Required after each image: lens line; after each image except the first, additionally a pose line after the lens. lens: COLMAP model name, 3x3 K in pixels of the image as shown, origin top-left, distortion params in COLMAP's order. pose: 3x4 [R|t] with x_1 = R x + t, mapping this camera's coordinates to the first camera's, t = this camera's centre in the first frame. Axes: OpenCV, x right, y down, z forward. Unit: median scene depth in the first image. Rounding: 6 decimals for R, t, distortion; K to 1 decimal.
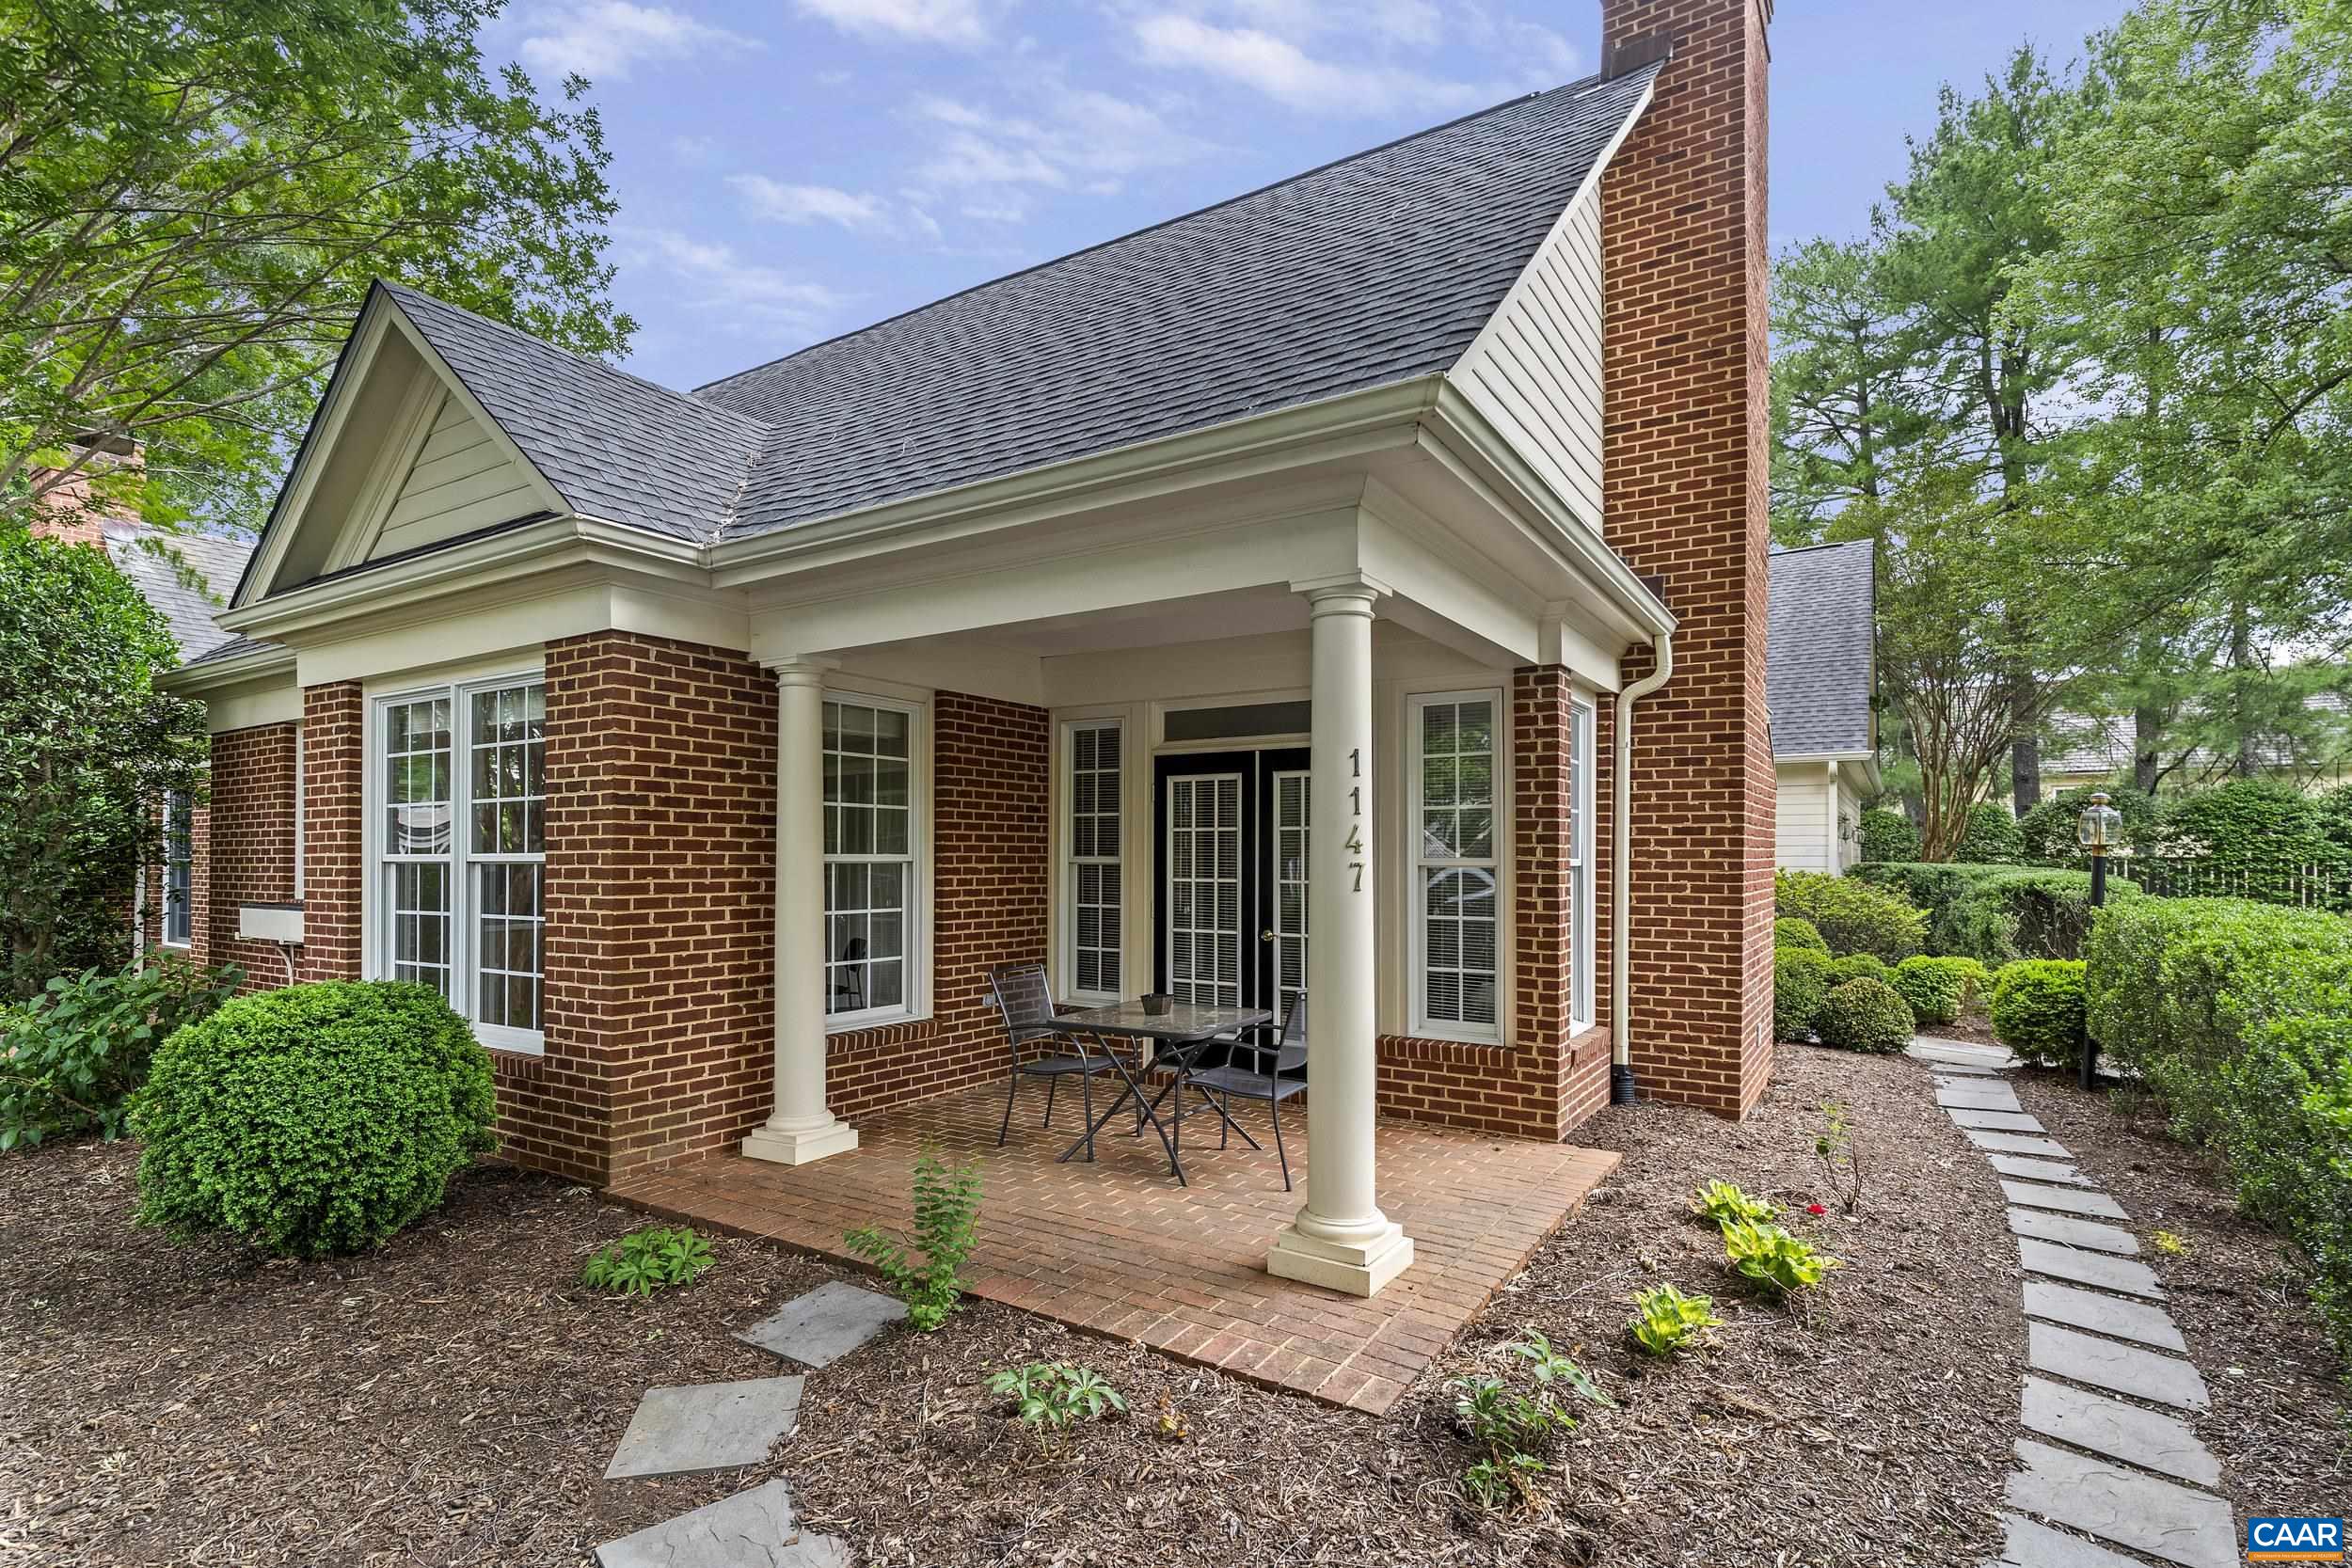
lens RADIAL K [[1128.5, 0, 1202.6], [0, 1128.5, 885.5], [0, 0, 1]] dist [0.003760, 0.000676]
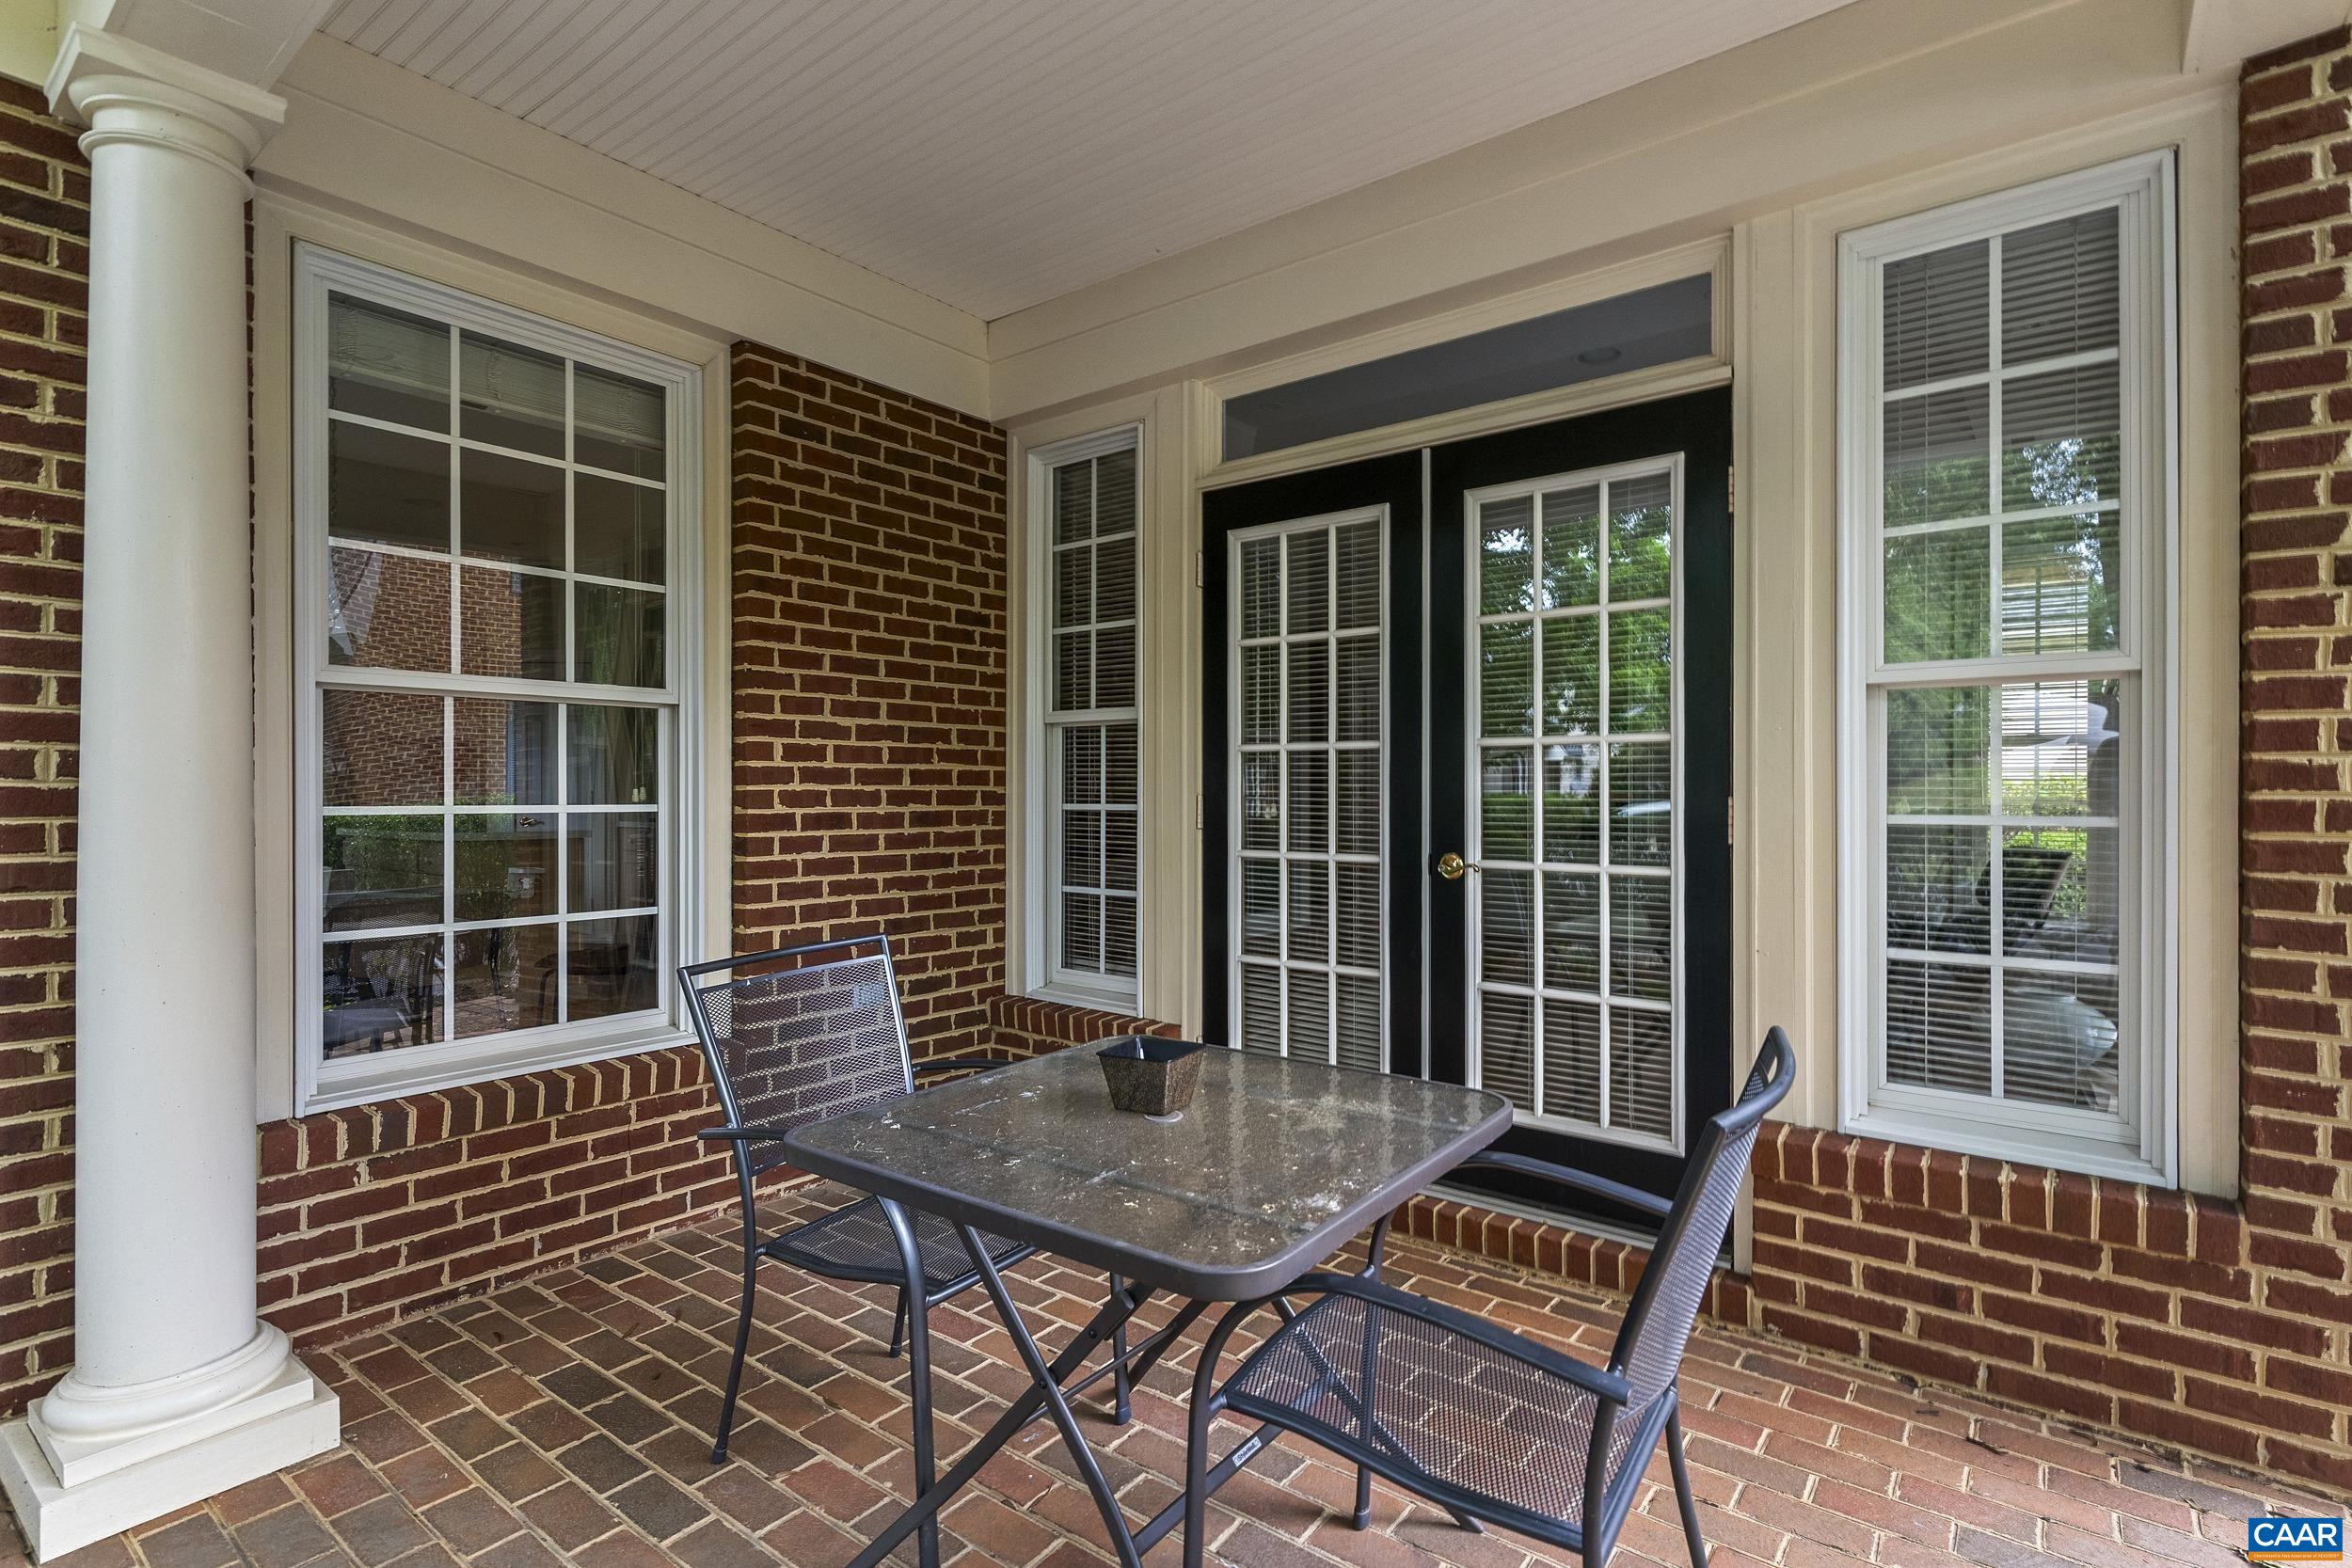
lens RADIAL K [[1128.5, 0, 1193.9], [0, 1128.5, 804.3], [0, 0, 1]] dist [0.003760, 0.000676]
pose [[0.994423, -0.002557, -0.105434, 0.004420], [0.001351, 0.999933, -0.011511, 0.025658], [0.105456, 0.011304, 0.994360, 0.558200]]
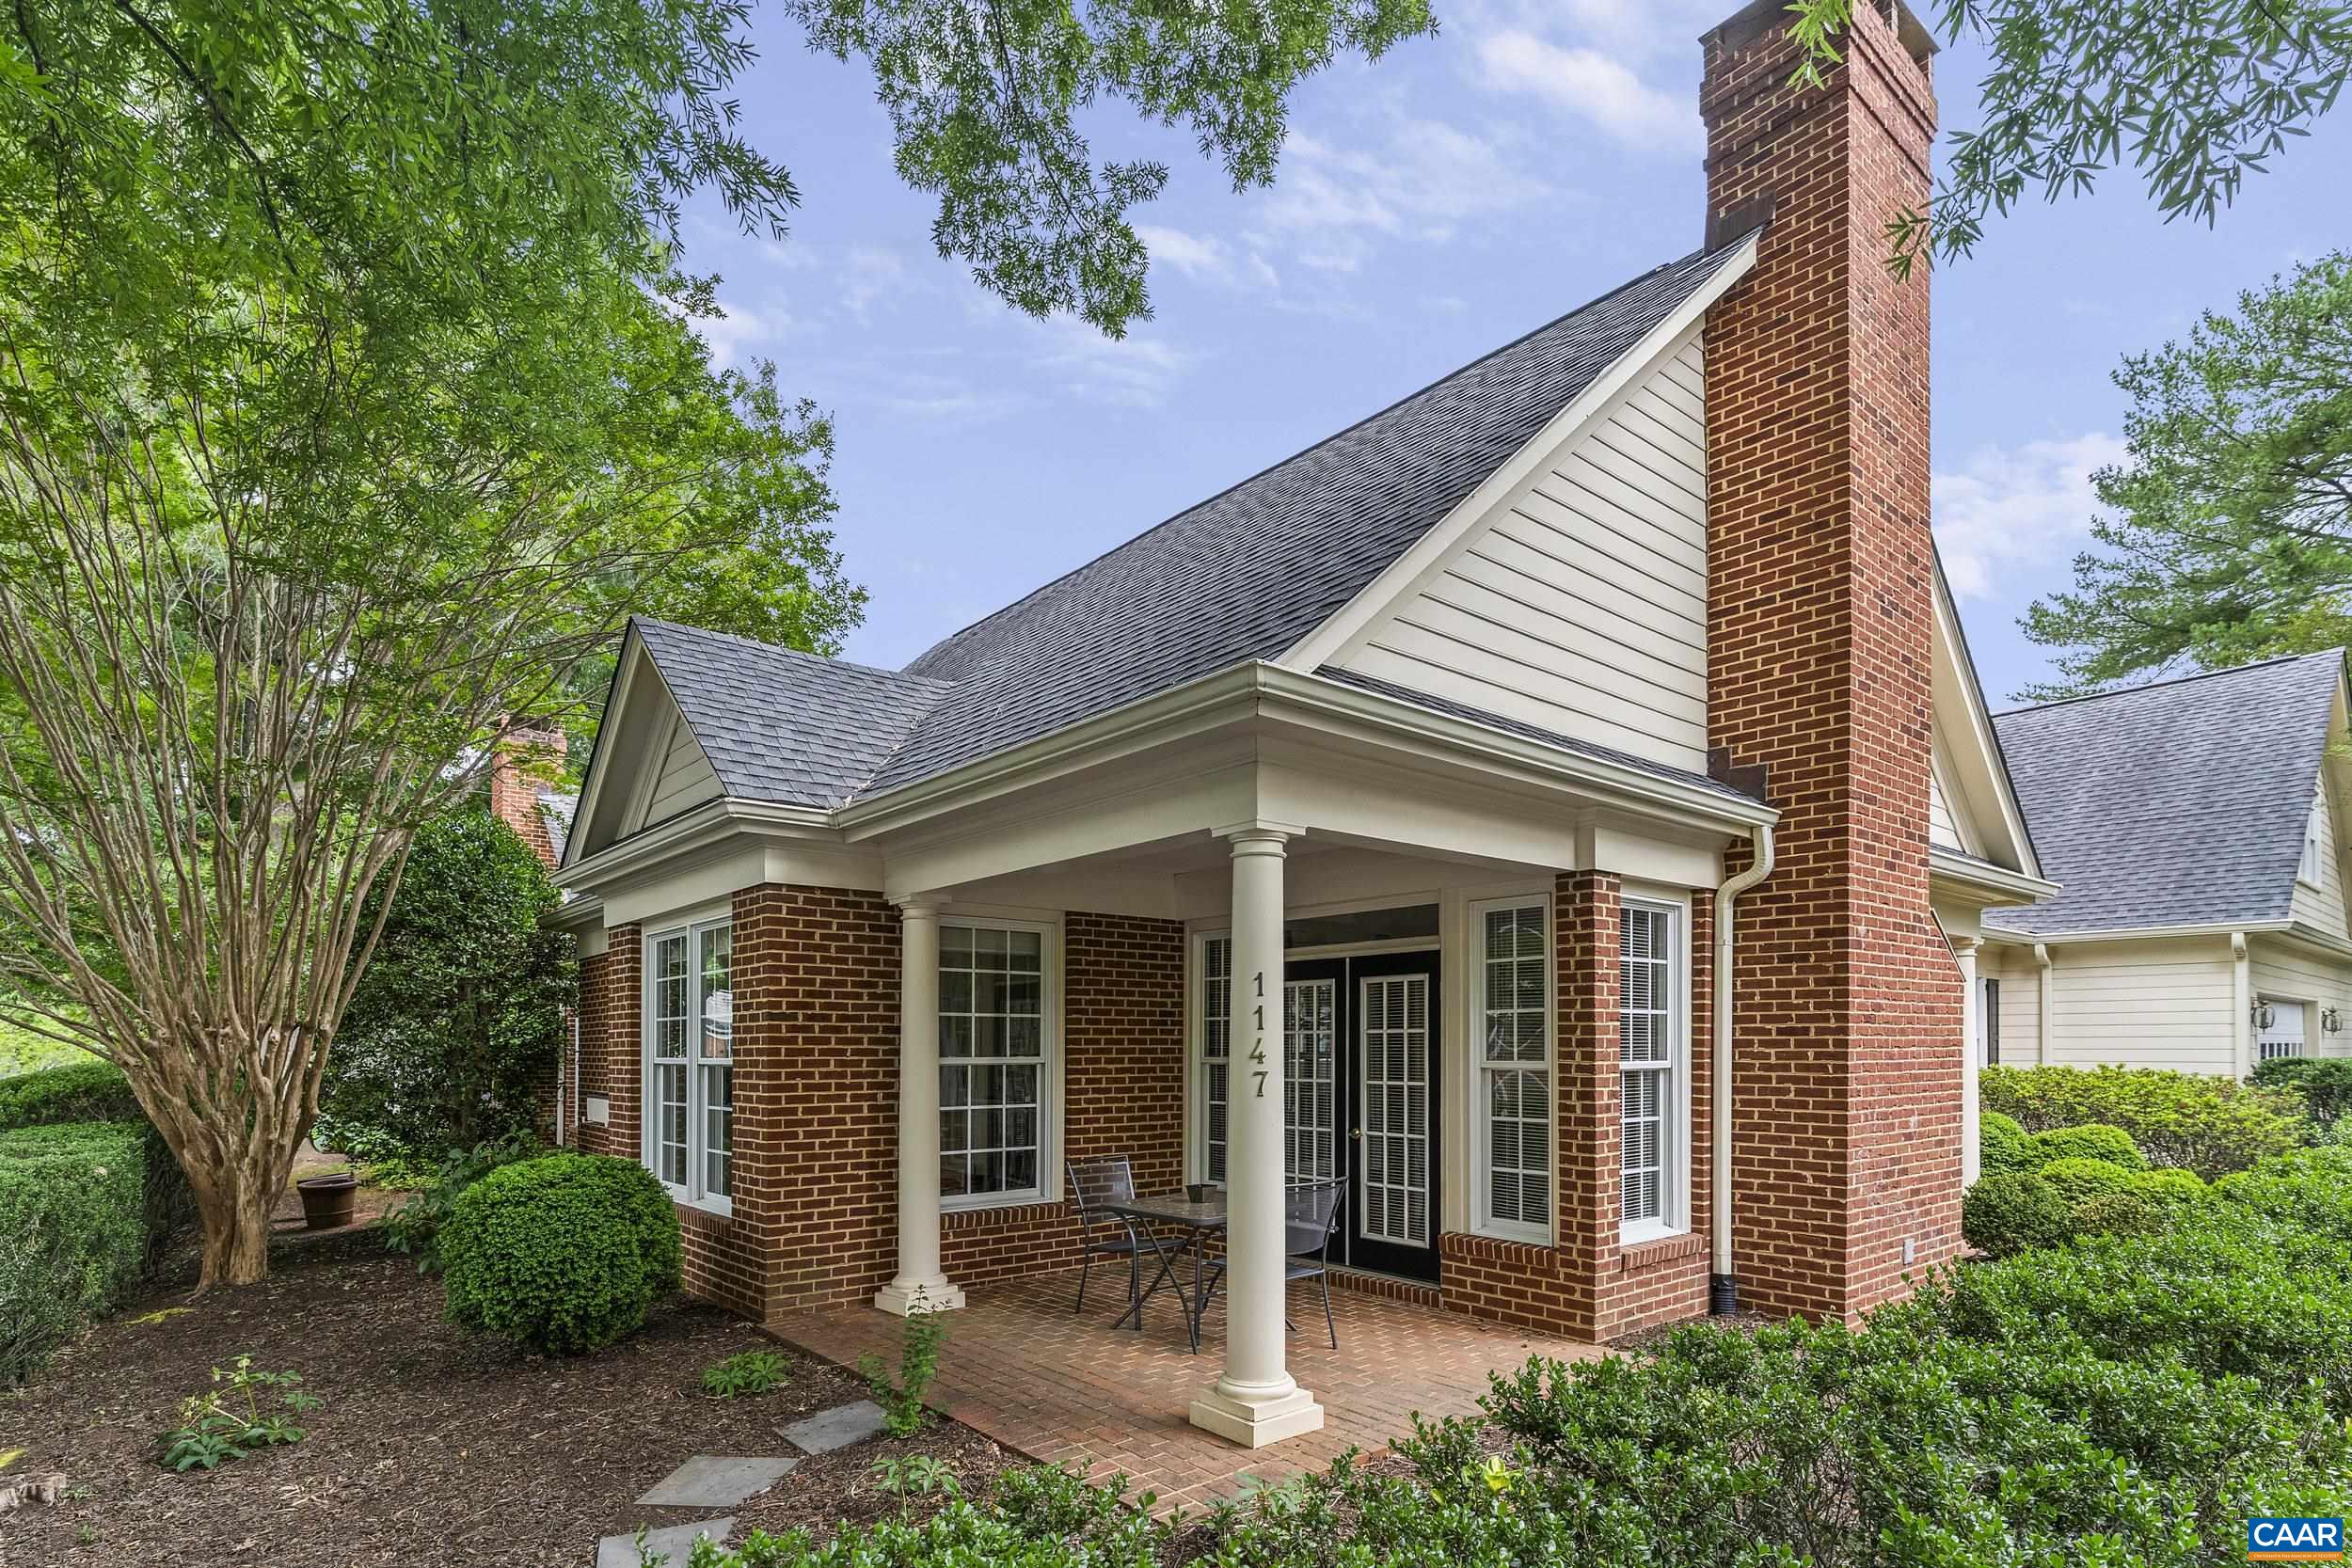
lens RADIAL K [[1197.5, 0, 1227.1], [0, 1197.5, 1079.9], [0, 0, 1]] dist [0.005983, -0.001353]
pose [[0.957974, 0.004684, -0.286818, 0.264834], [-0.003683, 0.999985, 0.004027, -0.009689], [0.286832, -0.002801, 0.957977, -0.102439]]
